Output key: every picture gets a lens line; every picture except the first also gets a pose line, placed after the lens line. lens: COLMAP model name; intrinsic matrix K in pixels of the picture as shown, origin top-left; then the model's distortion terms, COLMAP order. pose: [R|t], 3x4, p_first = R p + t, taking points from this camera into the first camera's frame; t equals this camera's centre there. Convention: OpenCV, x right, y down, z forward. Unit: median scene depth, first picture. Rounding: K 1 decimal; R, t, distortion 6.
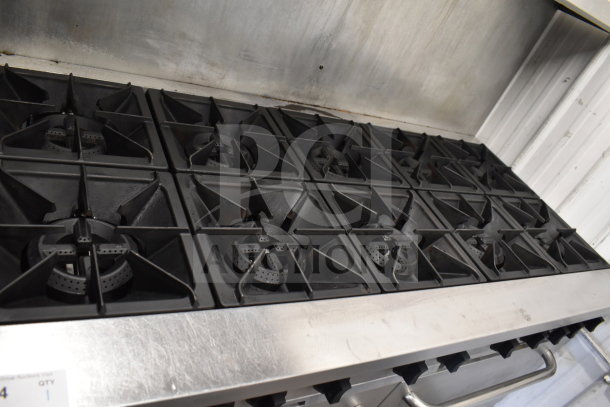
lens RADIAL K [[477.7, 0, 305.0], [0, 477.7, 203.5], [0, 0, 1]] dist [-0.004739, -0.073059]
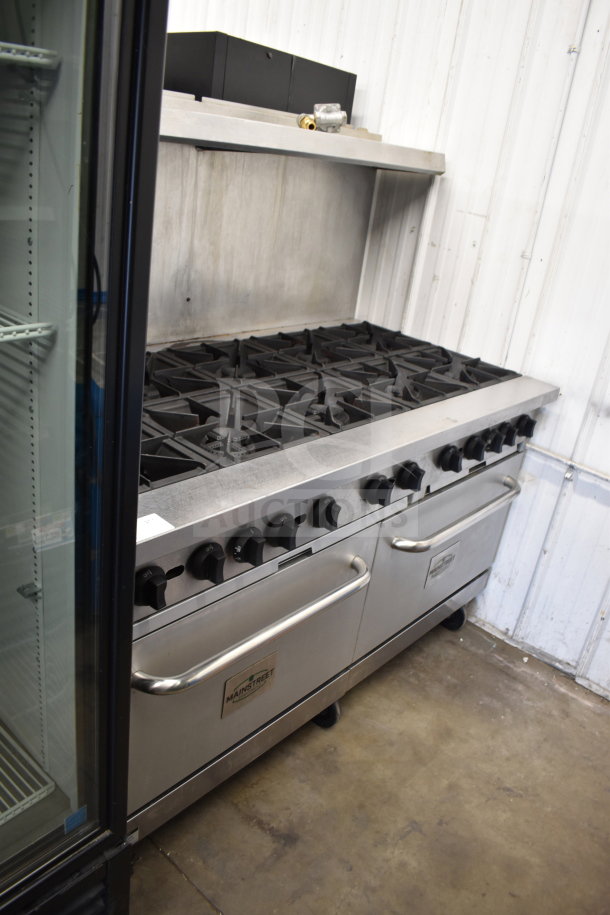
lens RADIAL K [[716.6, 0, 274.4], [0, 716.6, 455.4], [0, 0, 1]] dist [-0.004739, -0.073059]
pose [[0.906209, -0.386701, 0.171019, -0.165882], [0.402046, 0.913288, -0.065305, 0.166021], [-0.130937, 0.127938, 0.983101, -0.416237]]
